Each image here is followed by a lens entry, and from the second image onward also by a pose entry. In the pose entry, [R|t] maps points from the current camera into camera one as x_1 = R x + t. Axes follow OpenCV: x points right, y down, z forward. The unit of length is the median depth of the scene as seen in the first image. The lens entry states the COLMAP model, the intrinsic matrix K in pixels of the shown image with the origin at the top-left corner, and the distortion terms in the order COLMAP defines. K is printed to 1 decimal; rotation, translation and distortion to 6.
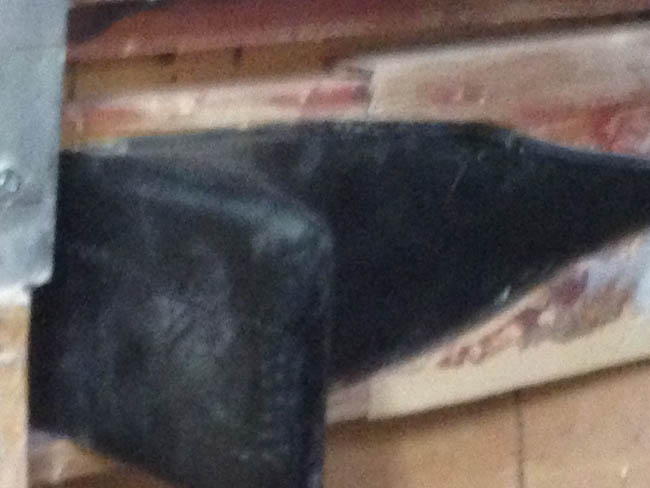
lens RADIAL K [[2437.1, 0, 325.0], [0, 2437.1, 244.0], [0, 0, 1]] dist [-0.154513, -4.058766]
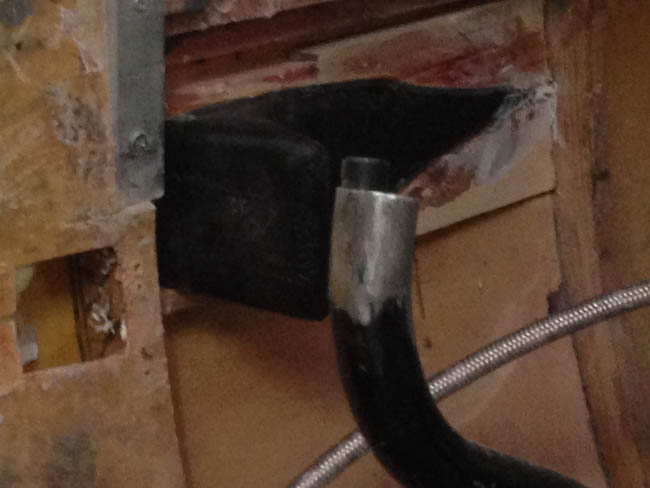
lens RADIAL K [[2437.1, 0, 325.0], [0, 2437.1, 244.0], [0, 0, 1]] dist [-0.154513, -4.058766]
pose [[0.988482, -0.108752, 0.105245, -0.172107], [0.105879, 0.993847, 0.032521, 0.004504], [-0.108134, -0.021003, 0.993914, -0.702380]]
